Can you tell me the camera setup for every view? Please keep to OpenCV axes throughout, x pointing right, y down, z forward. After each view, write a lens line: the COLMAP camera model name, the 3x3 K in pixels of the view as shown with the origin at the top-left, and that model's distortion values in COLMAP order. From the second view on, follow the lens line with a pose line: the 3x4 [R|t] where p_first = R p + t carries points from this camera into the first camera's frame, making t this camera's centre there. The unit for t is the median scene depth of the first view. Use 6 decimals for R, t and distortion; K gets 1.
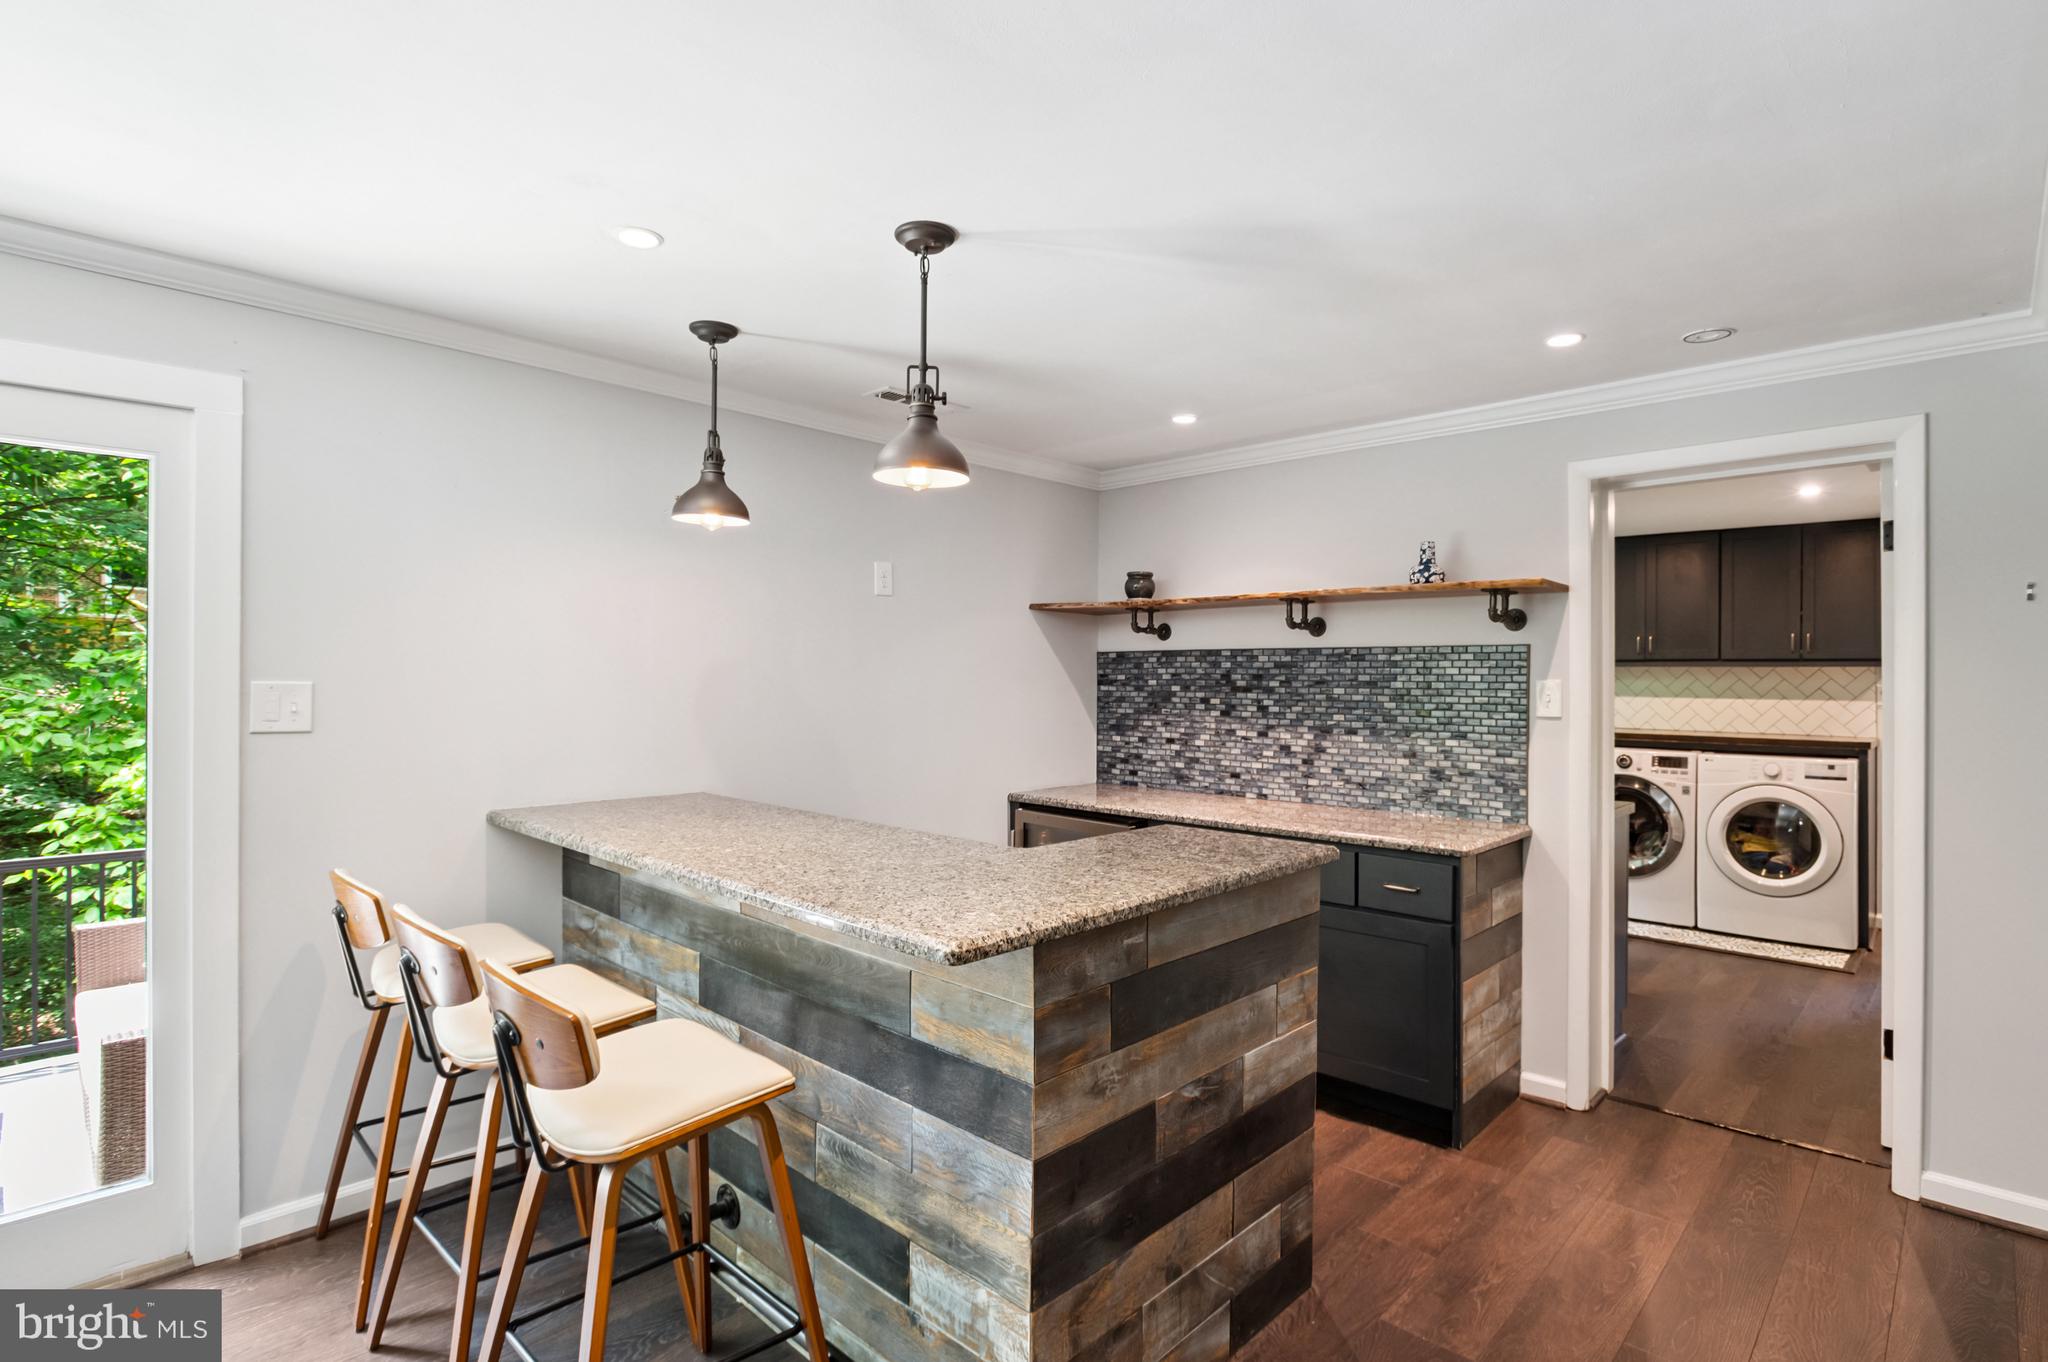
lens RADIAL K [[1020.6, 0, 1034.1], [0, 1020.6, 684.2], [0, 0, 1]] dist [-0.008092, 0.000862]
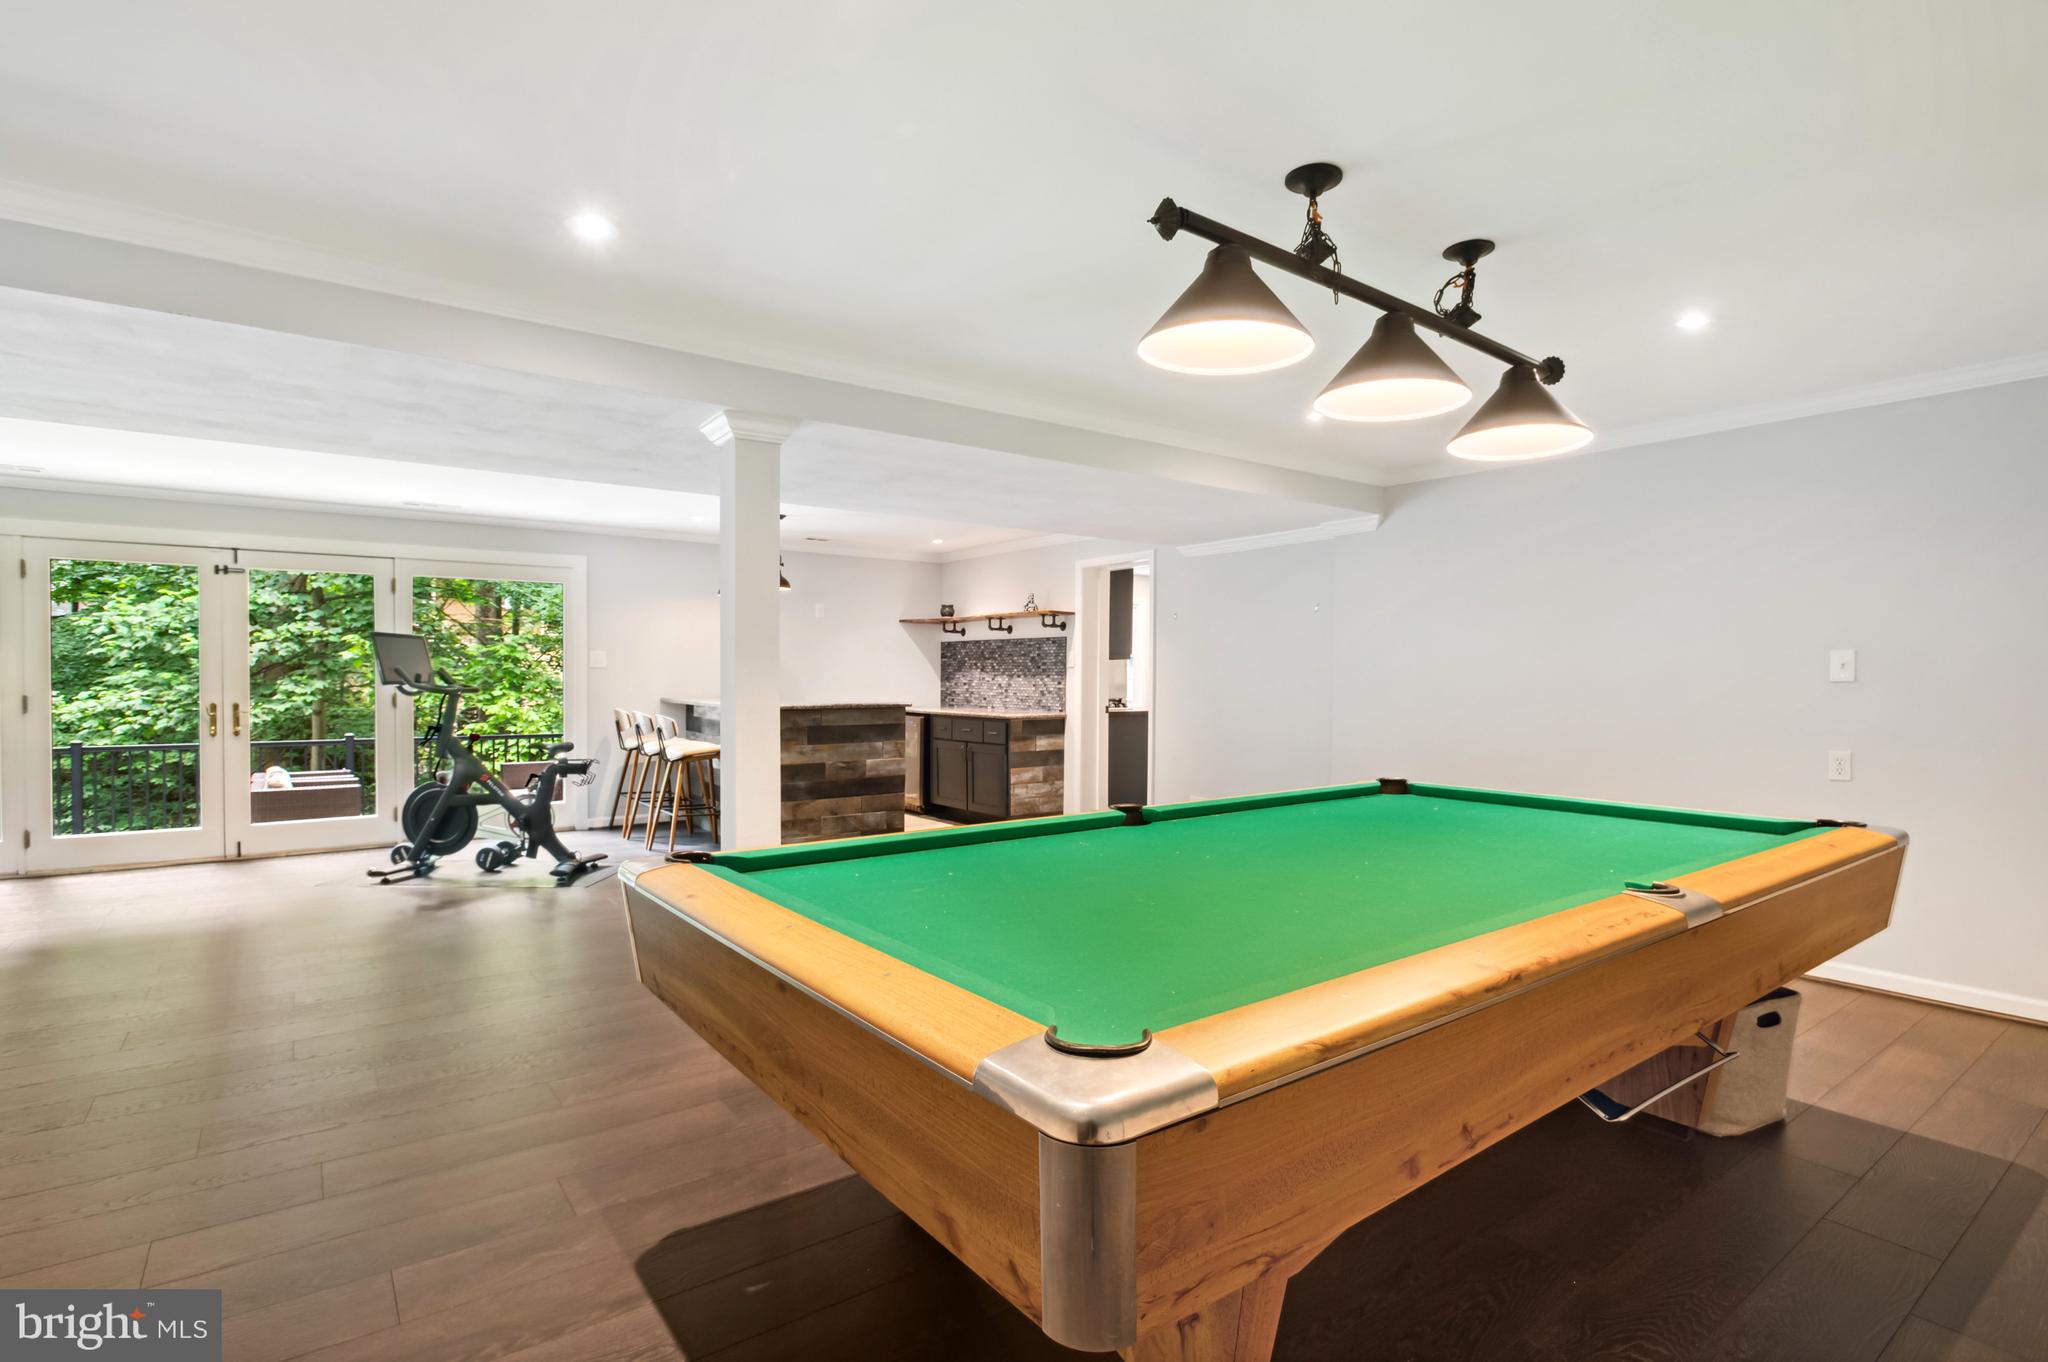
lens RADIAL K [[1020.6, 0, 1017.8], [0, 1020.6, 674.3], [0, 0, 1]] dist [-0.008092, 0.000862]
pose [[0.985662, -0.003447, -0.168696, 0.671958], [0.002775, 0.999987, -0.004218, 0.050582], [0.168708, 0.003689, 0.985659, -1.186344]]
